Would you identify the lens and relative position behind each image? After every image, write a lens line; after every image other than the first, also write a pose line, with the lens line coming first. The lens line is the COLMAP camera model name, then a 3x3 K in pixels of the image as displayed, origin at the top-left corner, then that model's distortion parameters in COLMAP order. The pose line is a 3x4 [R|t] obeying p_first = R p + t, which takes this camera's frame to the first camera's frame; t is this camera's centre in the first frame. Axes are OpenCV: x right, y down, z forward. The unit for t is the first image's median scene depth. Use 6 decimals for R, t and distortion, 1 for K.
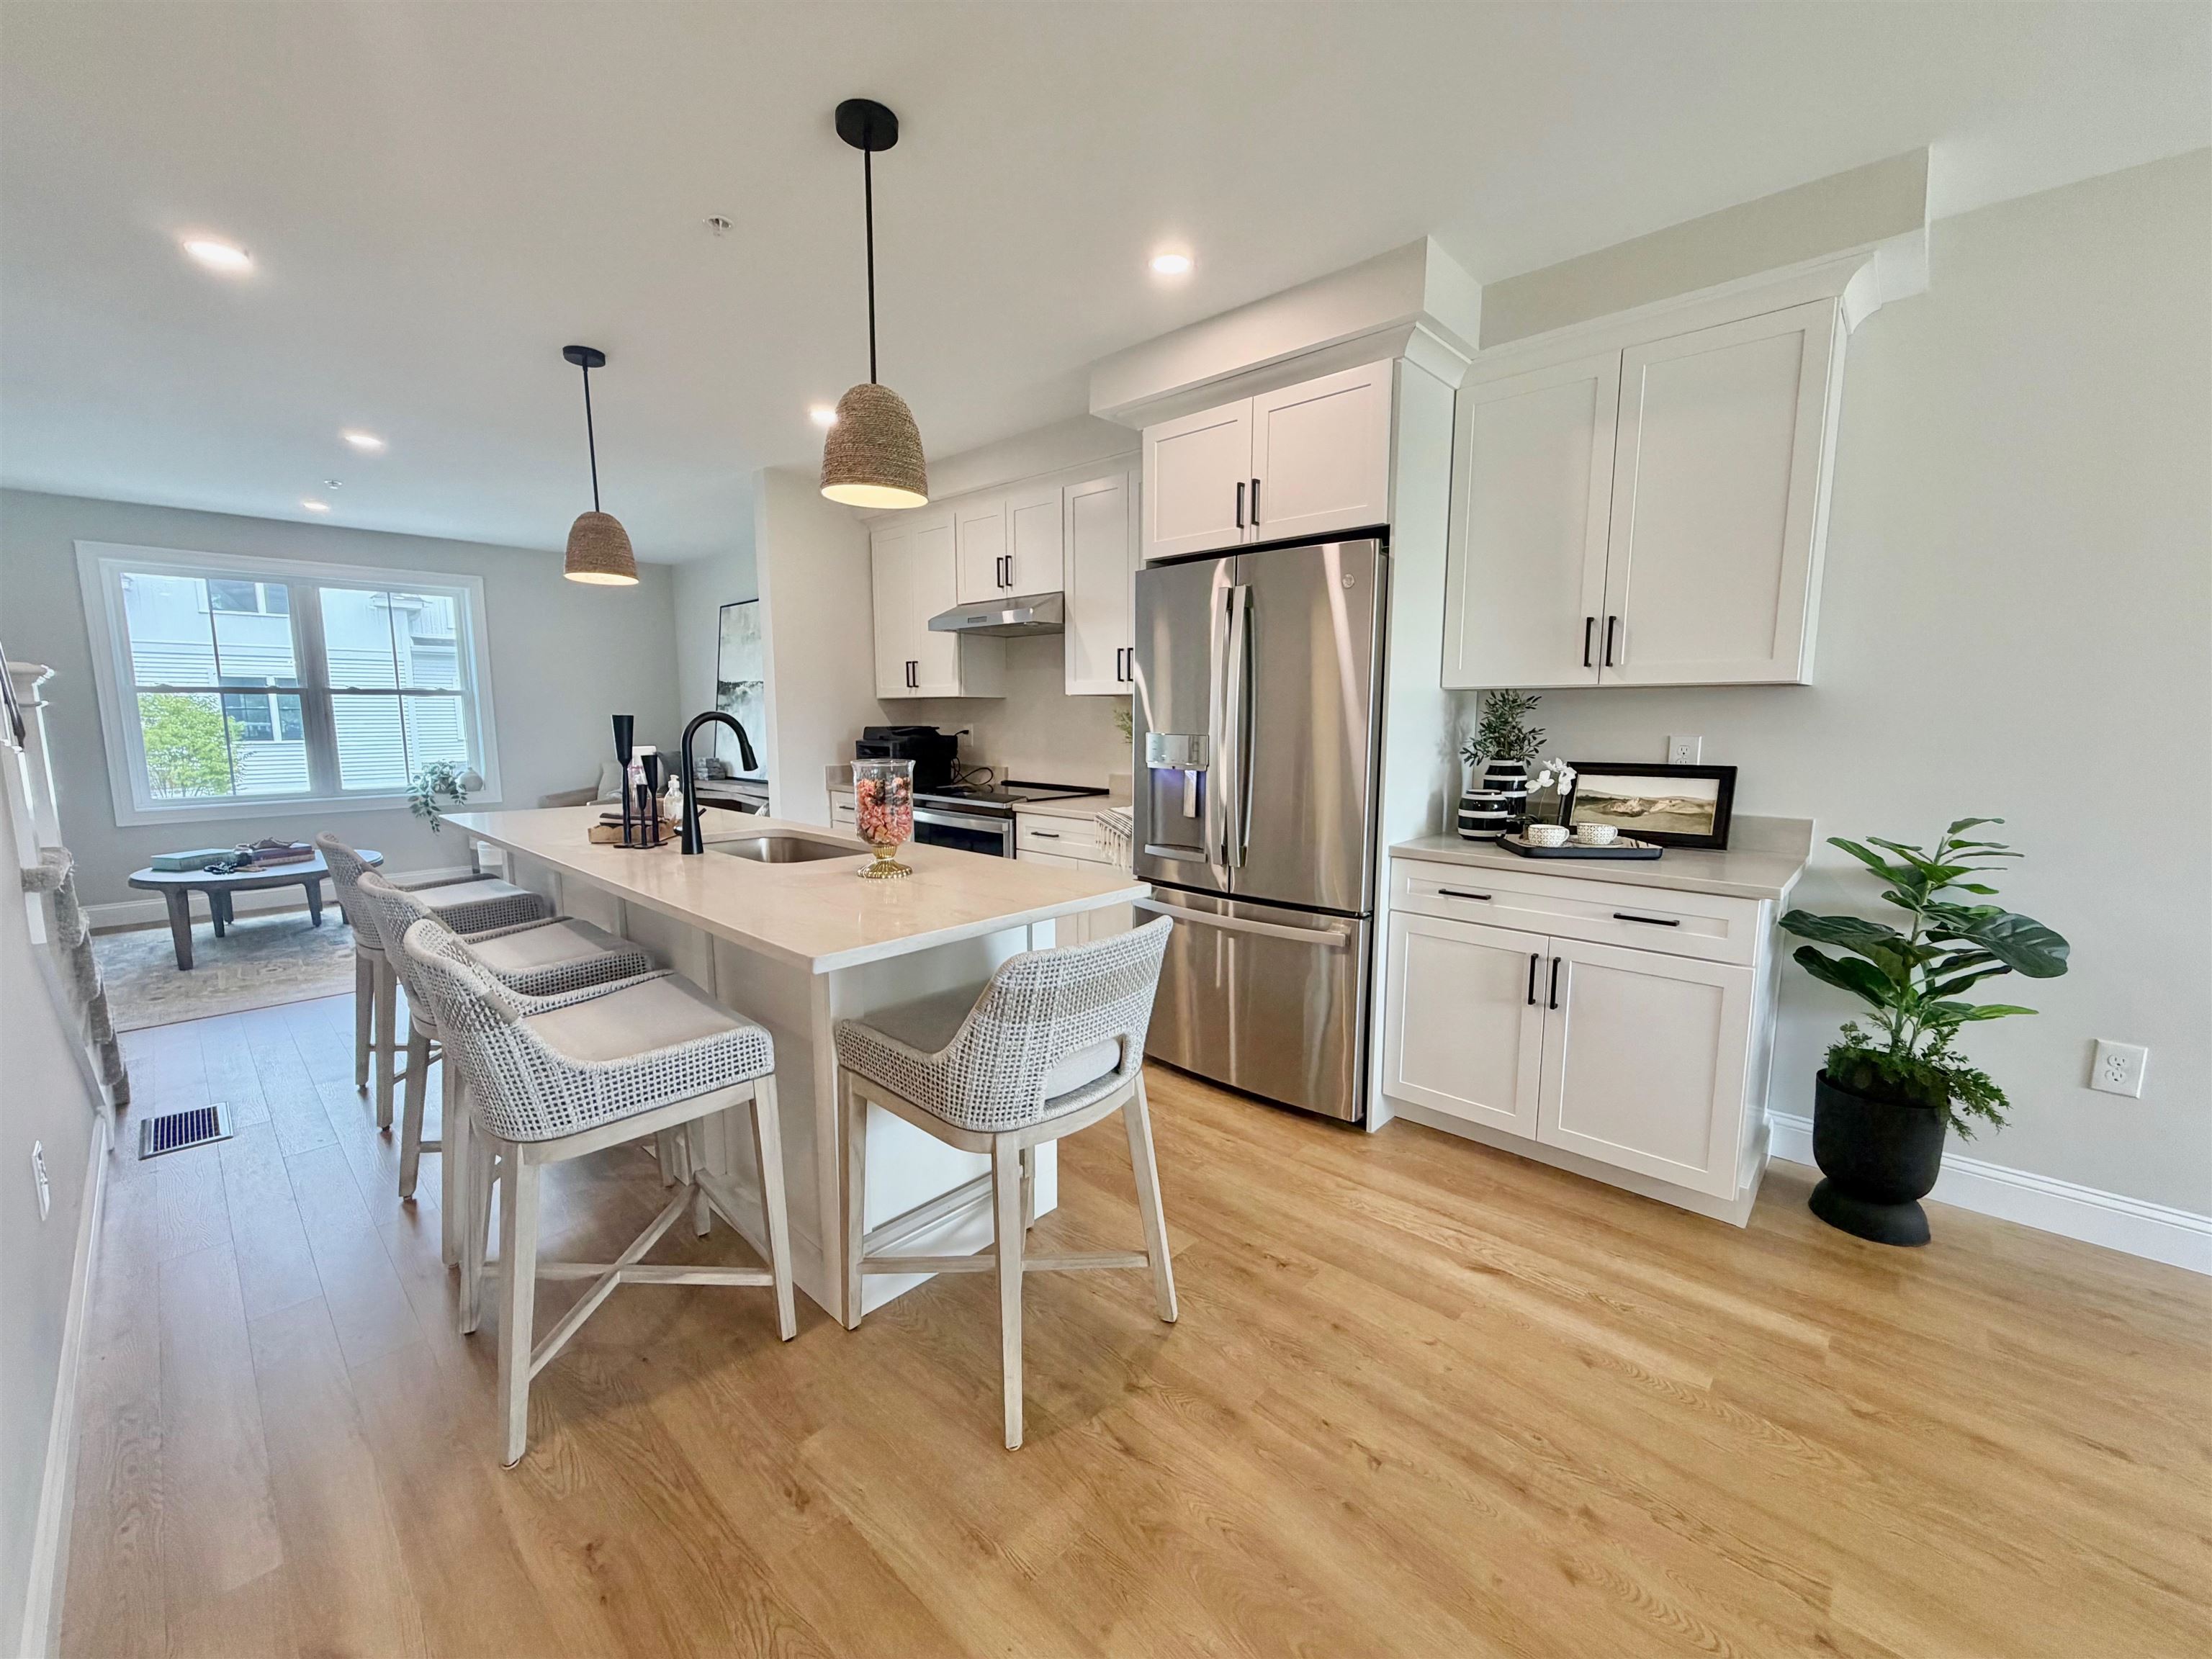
lens RADIAL K [[883.4, 0, 1100.1], [0, 883.4, 827.7], [0, 0, 1]] dist [-0.000268, 0.000001]
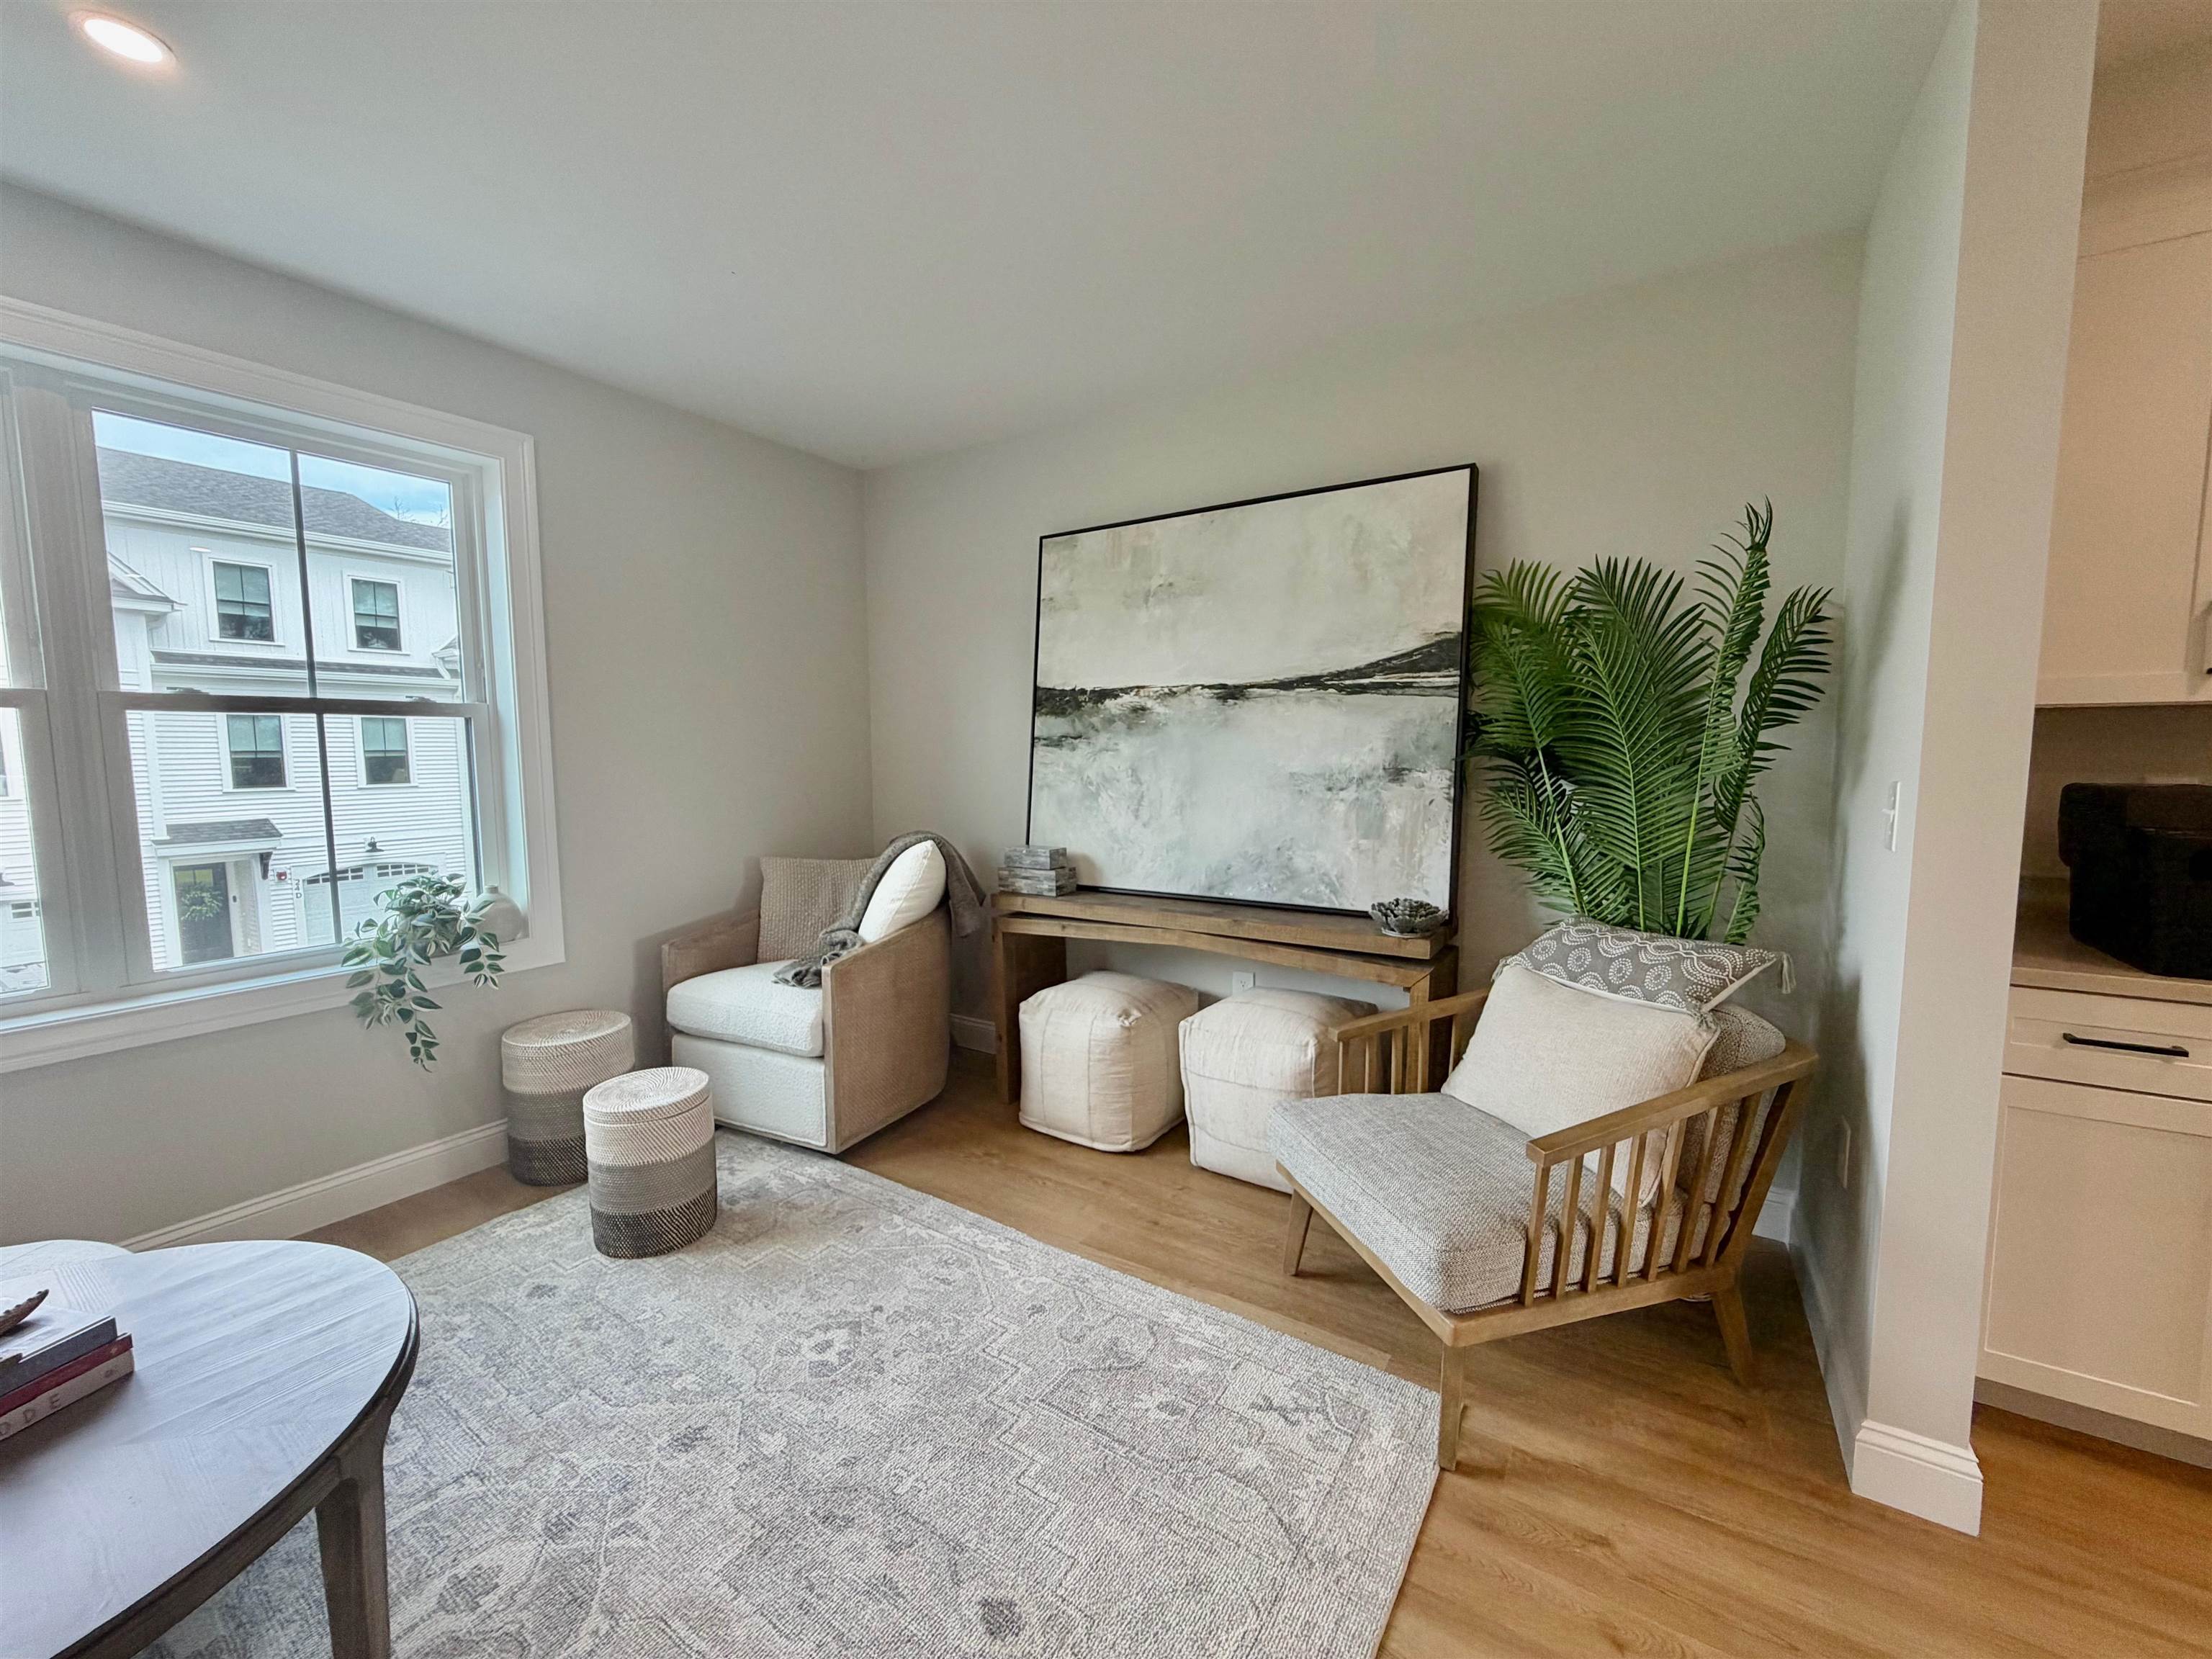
lens RADIAL K [[883.4, 0, 1100.1], [0, 883.4, 827.7], [0, 0, 1]] dist [-0.000268, 0.000001]
pose [[0.983702, -0.023673, 0.178243, -0.806032], [0.030844, 0.998818, -0.037570, -0.114471], [-0.177143, 0.042456, 0.983269, 0.857066]]
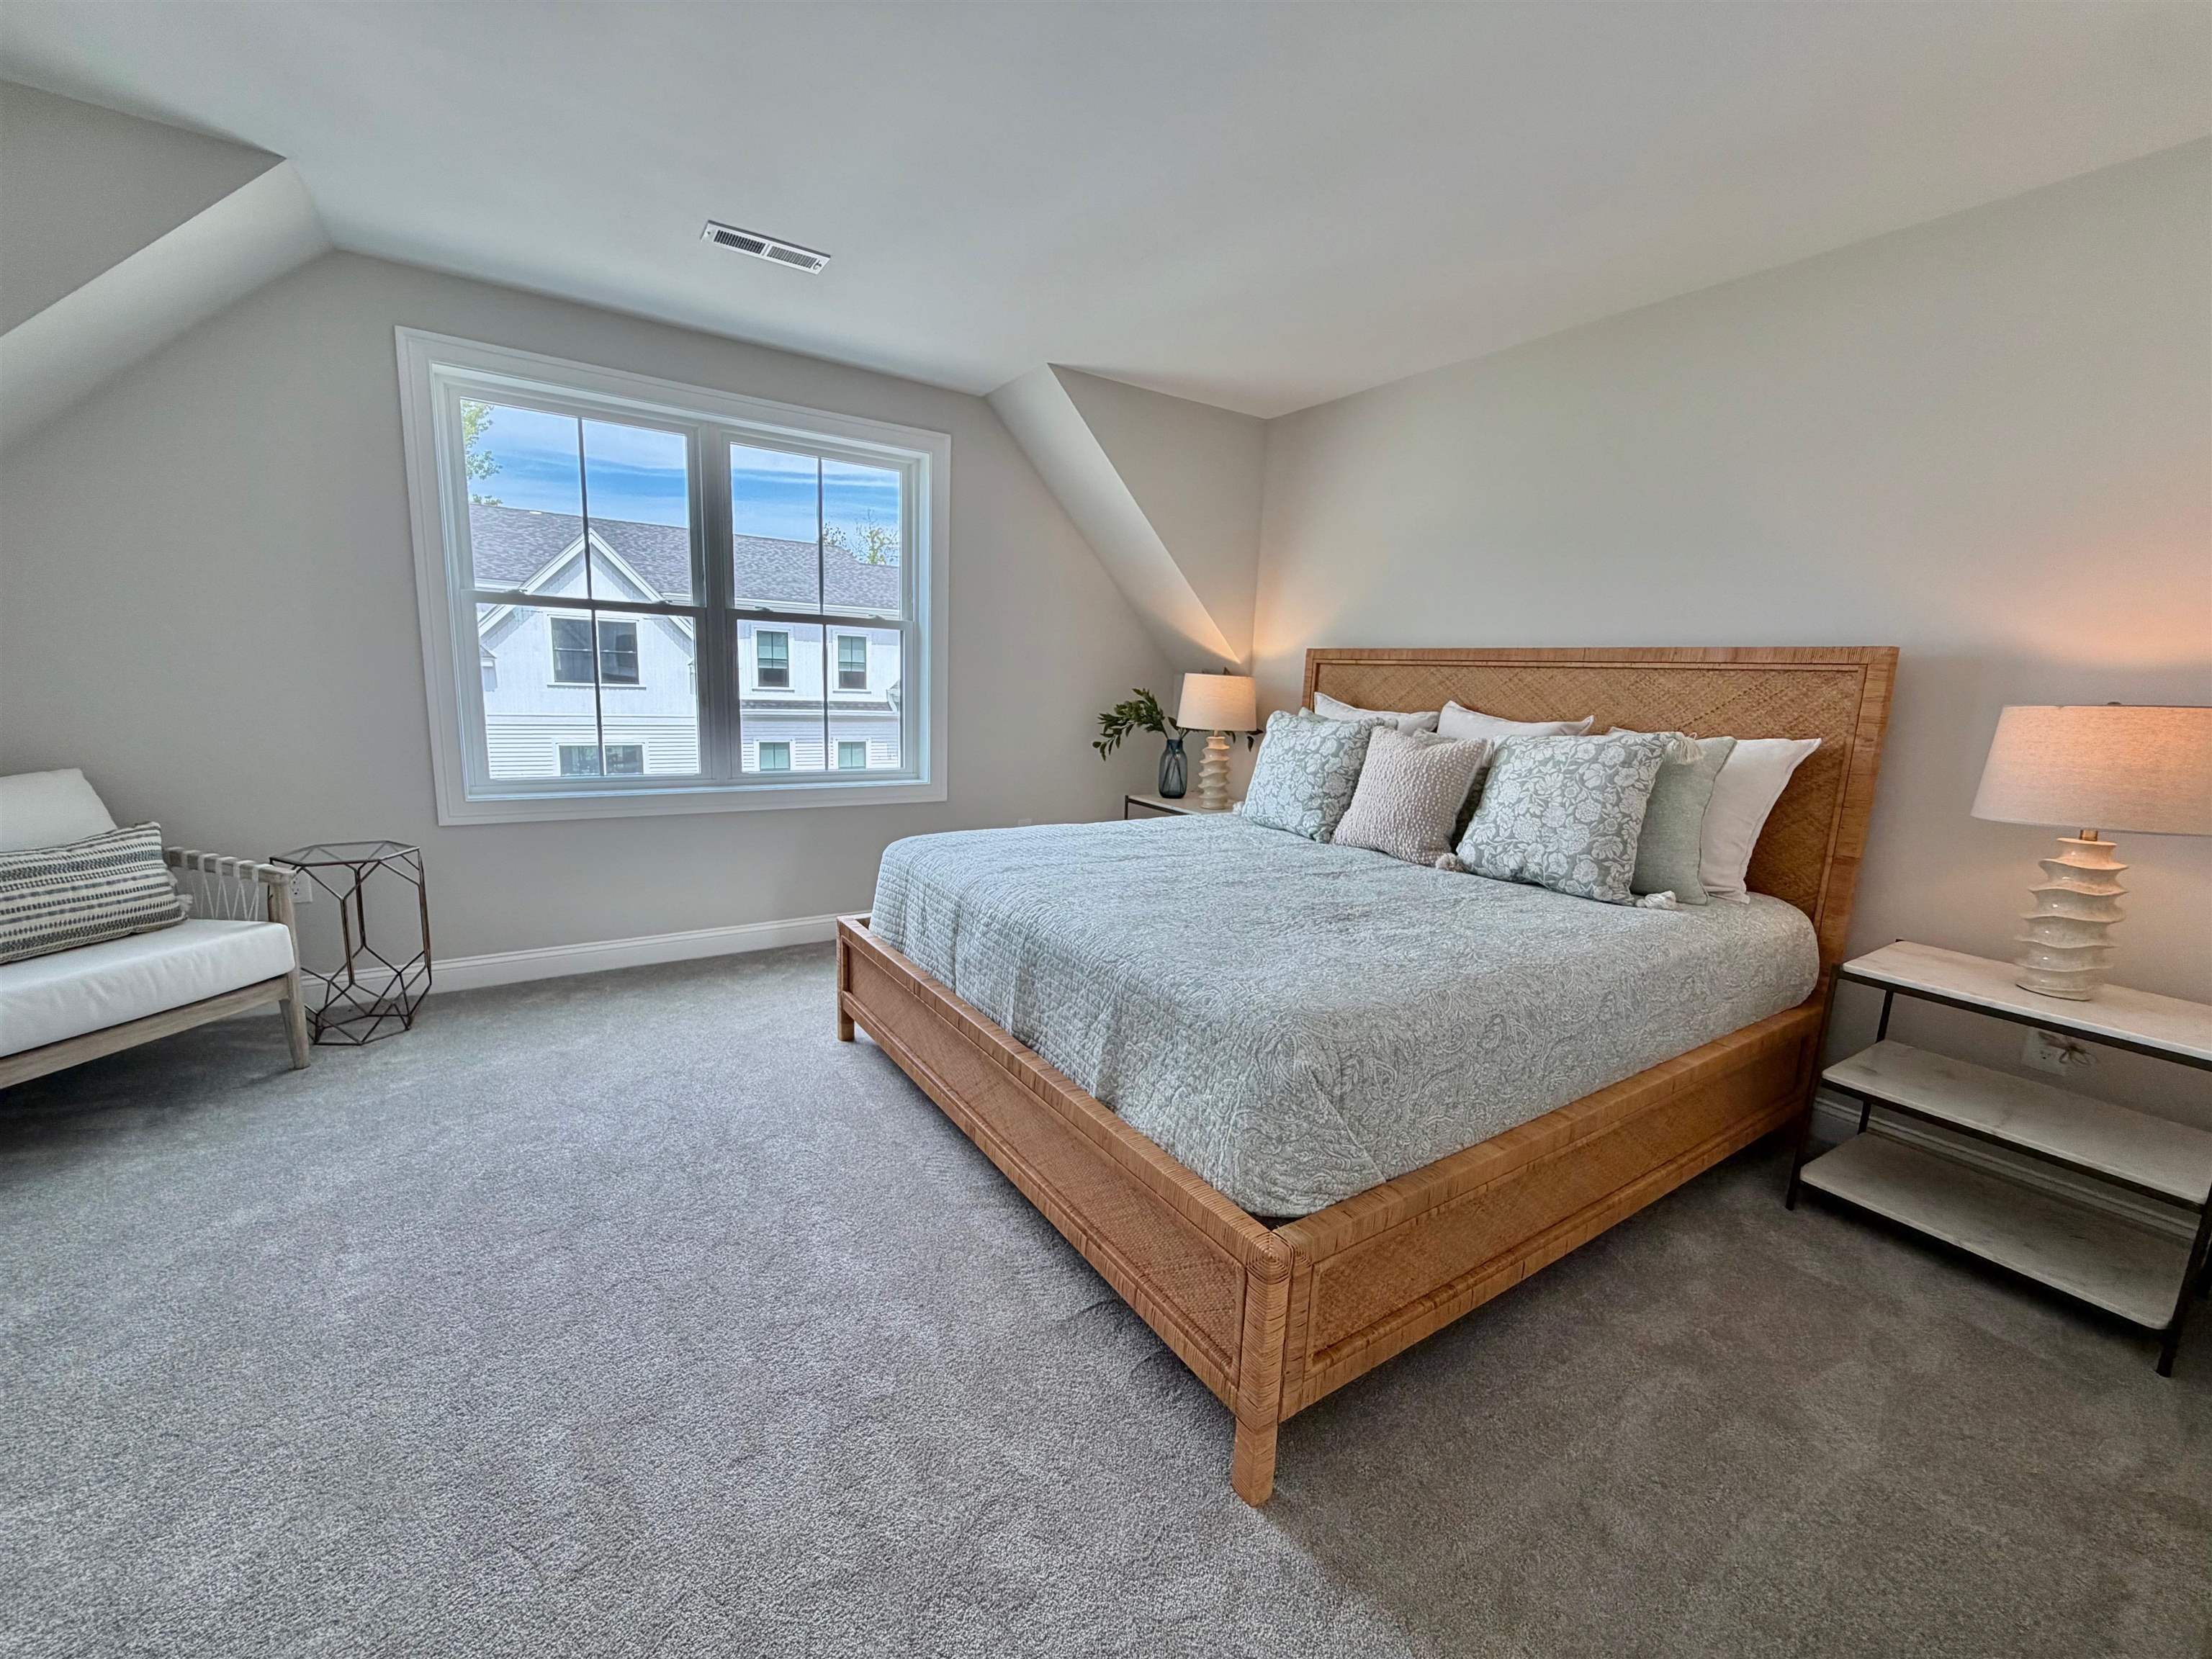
lens RADIAL K [[881.2, 0, 1100.5], [0, 881.2, 827.2], [0, 0, 1]] dist [-0.000562, 0.000418]
pose [[0.973567, 0.073213, -0.216349, -0.700402], [-0.065993, 0.997001, 0.040422, -0.068985], [0.218660, -0.025076, 0.975479, 0.658559]]
